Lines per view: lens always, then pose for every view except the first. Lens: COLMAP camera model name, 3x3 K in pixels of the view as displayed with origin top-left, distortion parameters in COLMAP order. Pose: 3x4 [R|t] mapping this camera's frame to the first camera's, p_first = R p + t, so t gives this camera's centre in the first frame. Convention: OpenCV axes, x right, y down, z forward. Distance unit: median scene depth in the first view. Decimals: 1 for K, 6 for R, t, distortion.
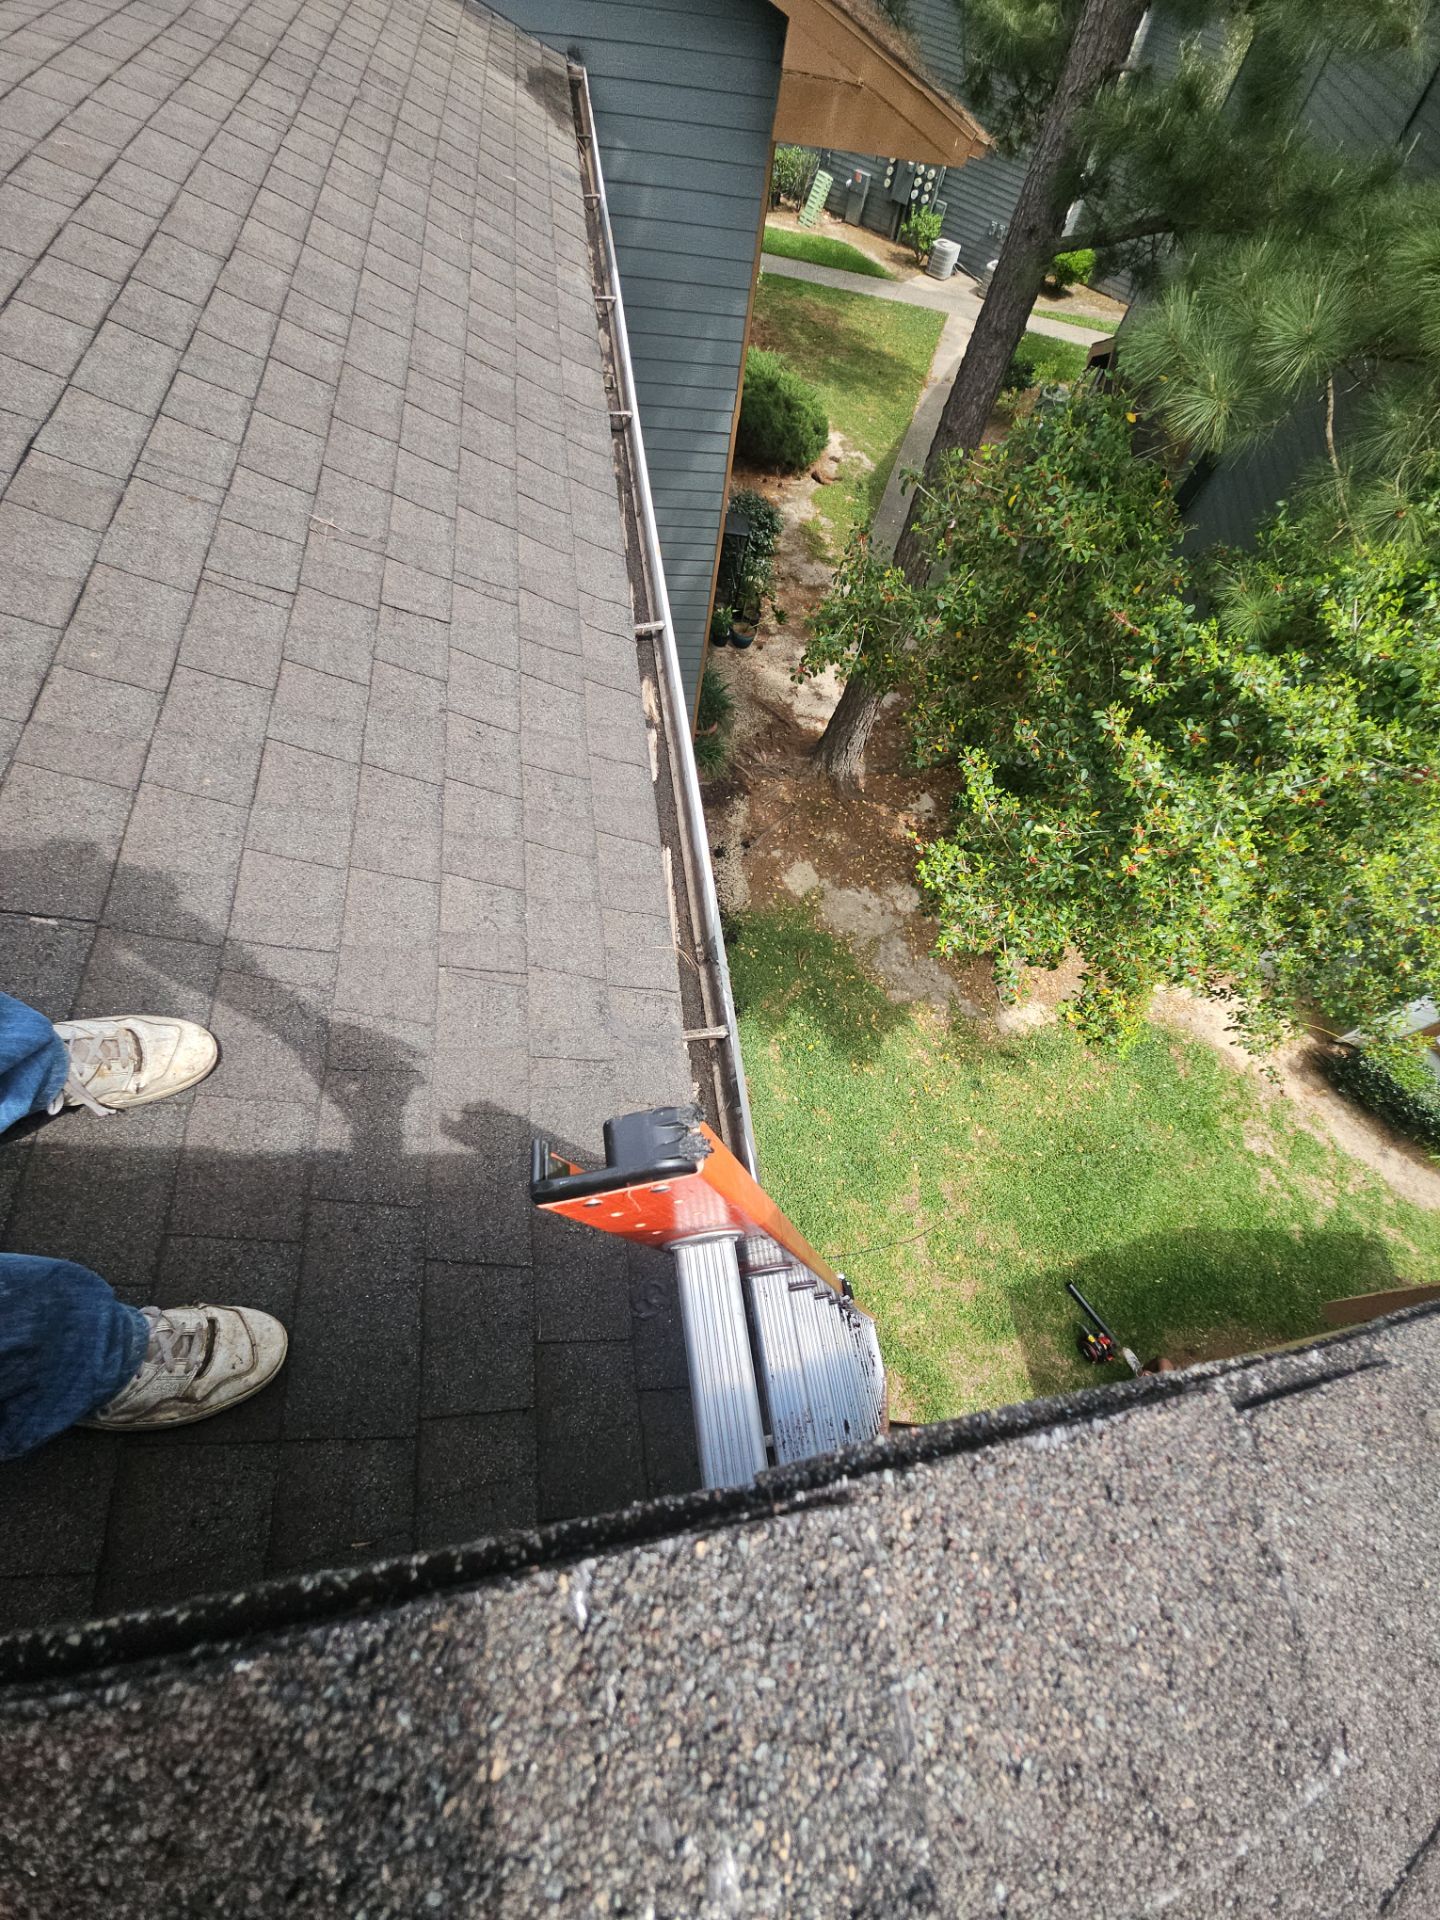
lens RADIAL K [[761.7, 0, 721.7], [0, 761.7, 896.4], [0, 0, 1]] dist [-0.007735, -0.009747]
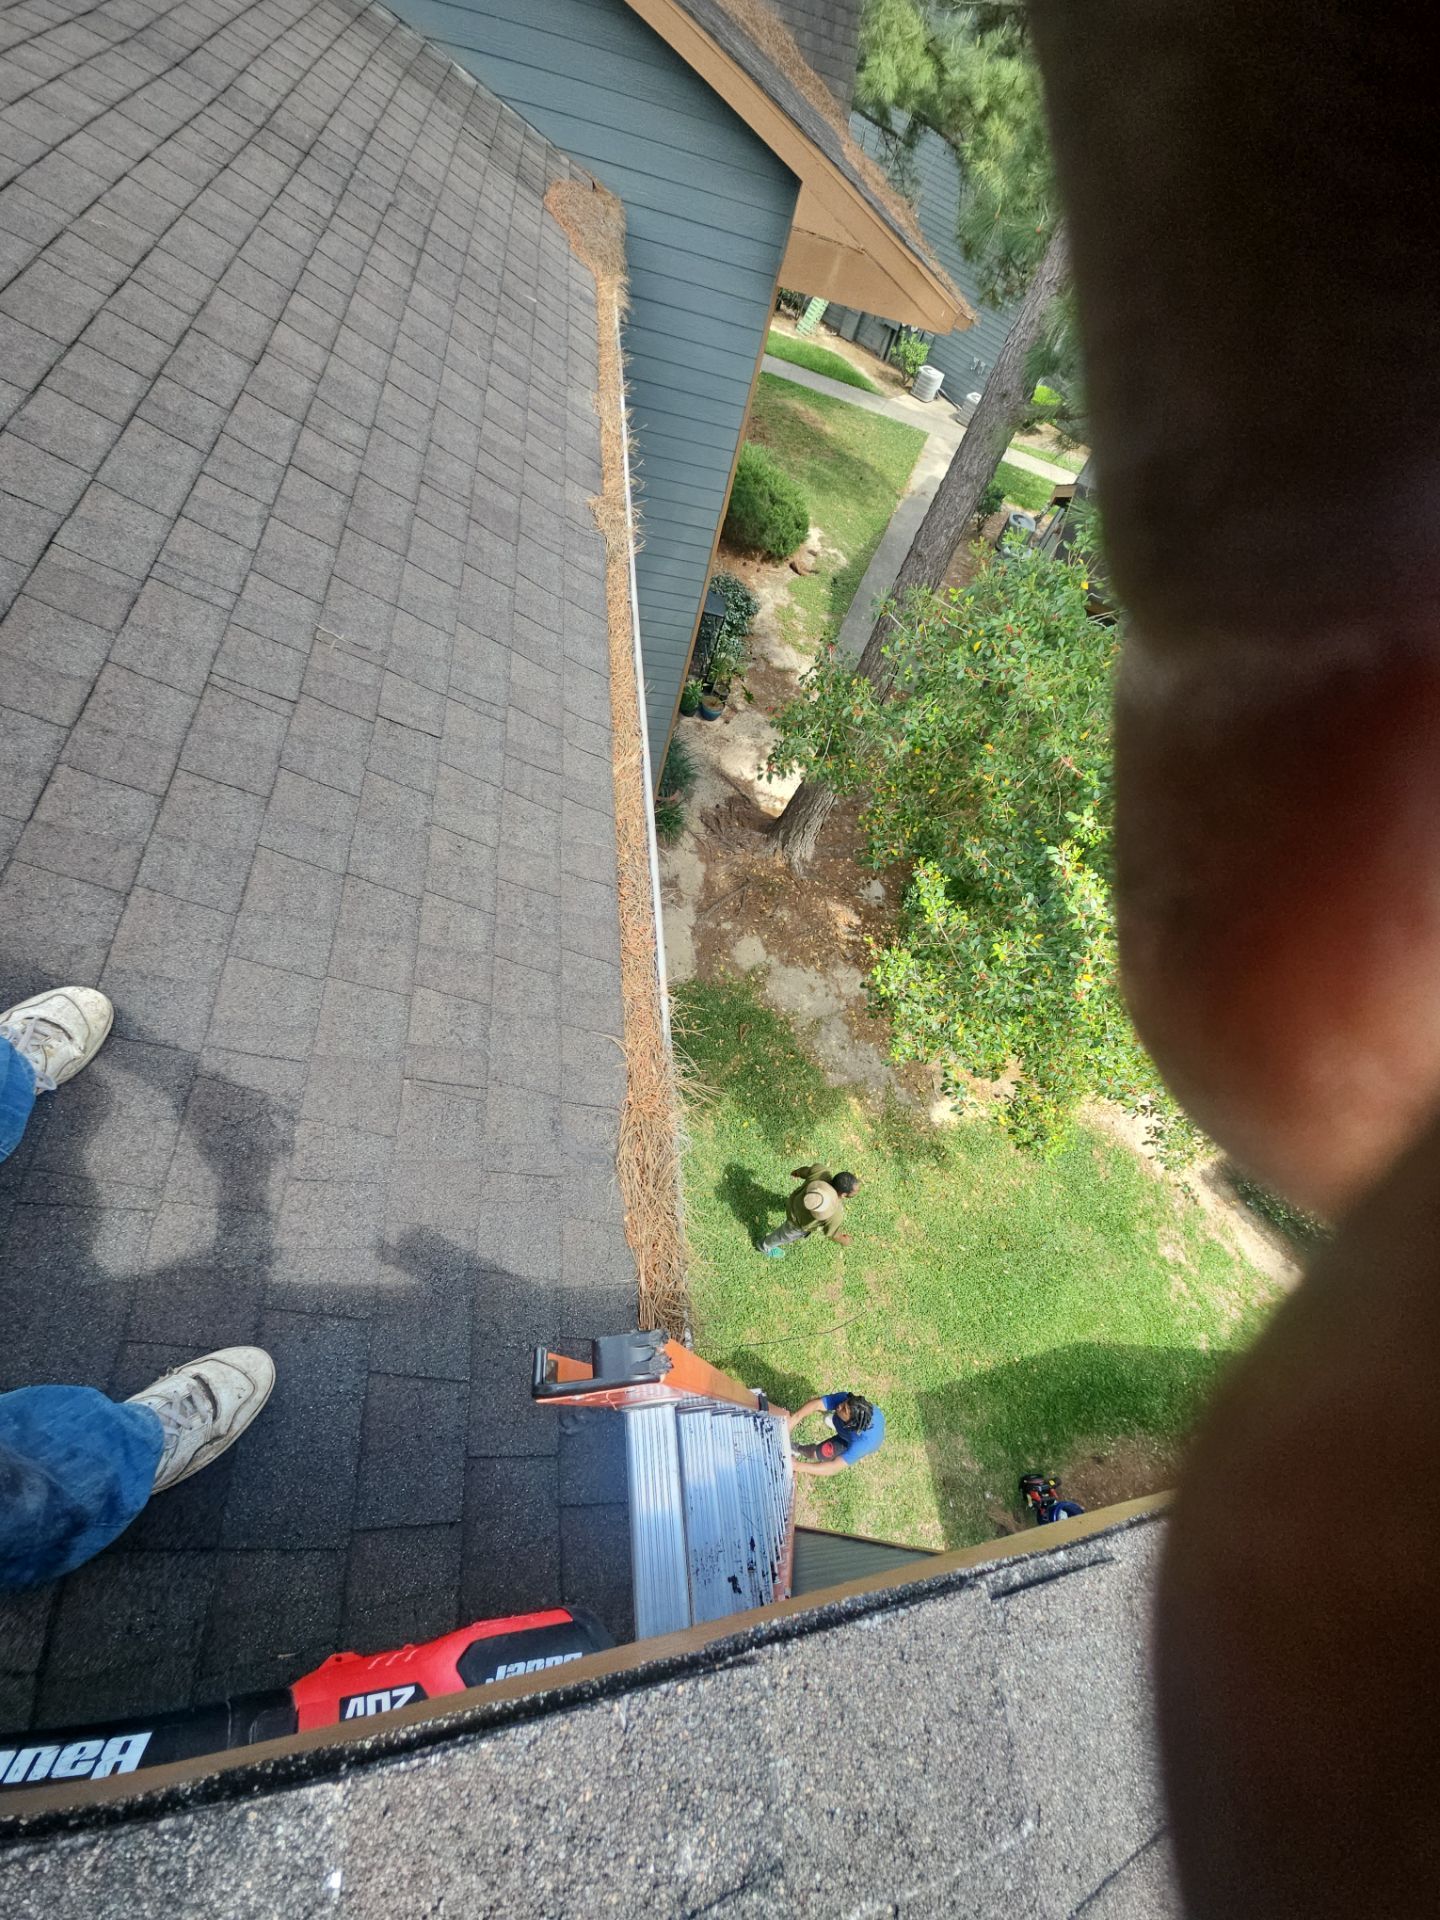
lens RADIAL K [[776.3, 0, 728.2], [0, 776.3, 901.5], [0, 0, 1]] dist [-0.005883, -0.009422]
pose [[0.993675, 0.084958, 0.073438, -0.019059], [-0.079919, 0.994408, -0.069033, -0.090921], [-0.078892, 0.062727, 0.994908, -0.096931]]
